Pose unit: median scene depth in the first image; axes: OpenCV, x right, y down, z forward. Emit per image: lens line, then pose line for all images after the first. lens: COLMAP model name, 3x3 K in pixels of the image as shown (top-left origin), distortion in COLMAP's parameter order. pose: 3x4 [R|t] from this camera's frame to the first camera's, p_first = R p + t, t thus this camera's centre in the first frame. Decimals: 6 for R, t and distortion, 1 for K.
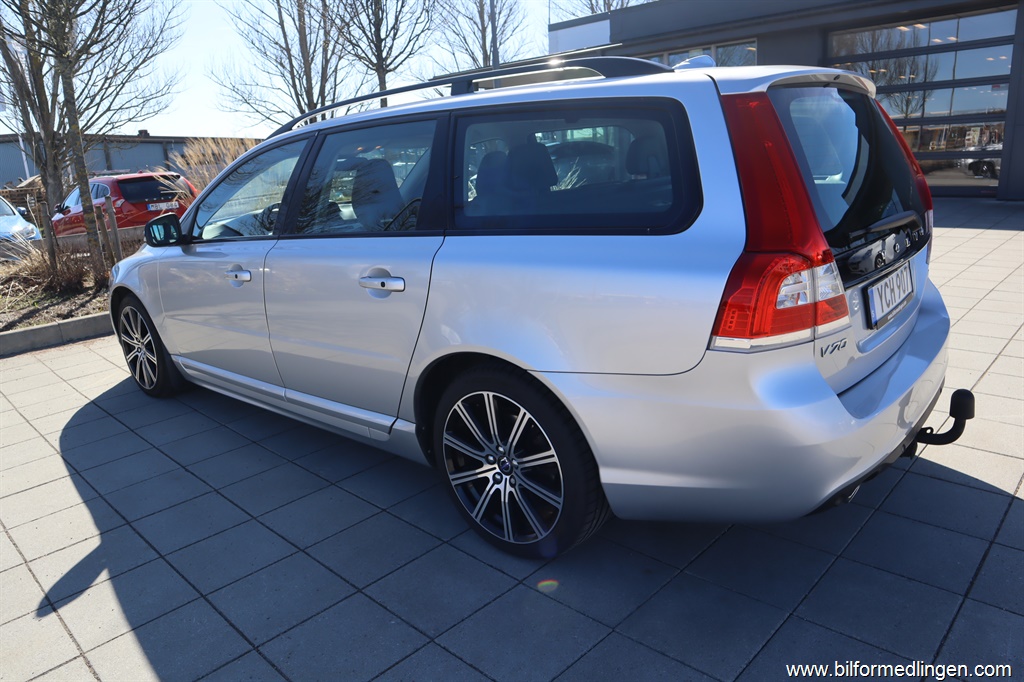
lens RADIAL K [[710.7, 0, 512.0], [0, 710.7, 341.0], [0, 0, 1]] dist [-0.125868, 0.077614]
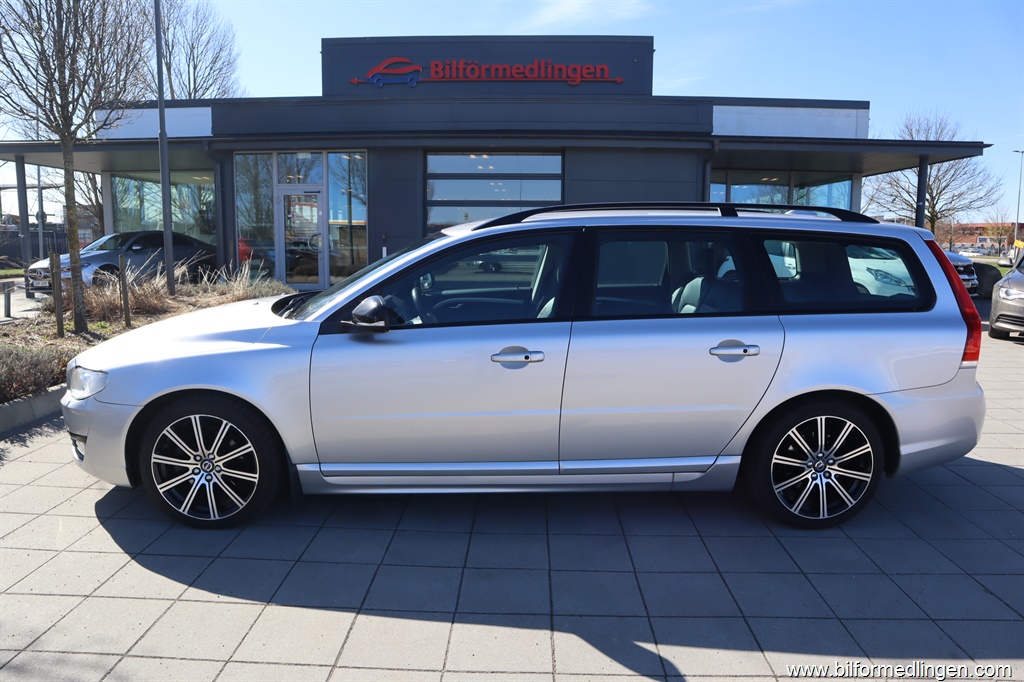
lens RADIAL K [[710.7, 0, 512.0], [0, 710.7, 341.0], [0, 0, 1]] dist [-0.125868, 0.077614]
pose [[0.735577, -0.032308, 0.676670, -1.443264], [0.122473, 0.988745, -0.085927, -0.038775], [-0.666278, 0.146079, 0.731255, 0.315750]]
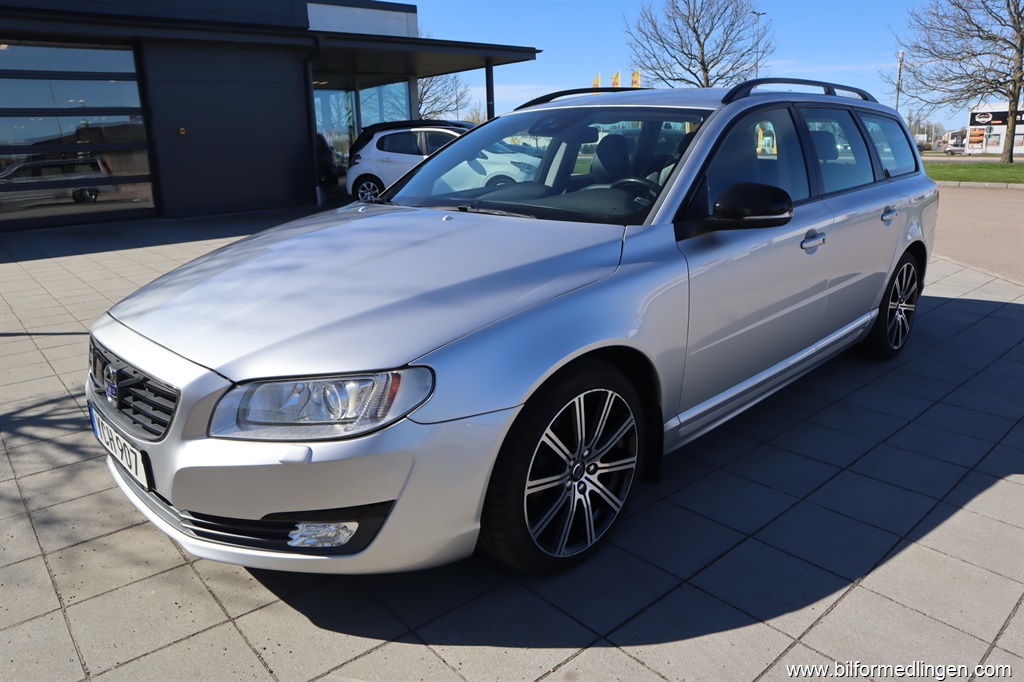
lens RADIAL K [[710.7, 0, 512.0], [0, 710.7, 341.0], [0, 0, 1]] dist [-0.125868, 0.077614]
pose [[0.087308, -0.211761, 0.973414, -1.808408], [0.276715, 0.943846, 0.180510, -0.327650], [-0.956978, 0.253598, 0.141003, 1.694525]]
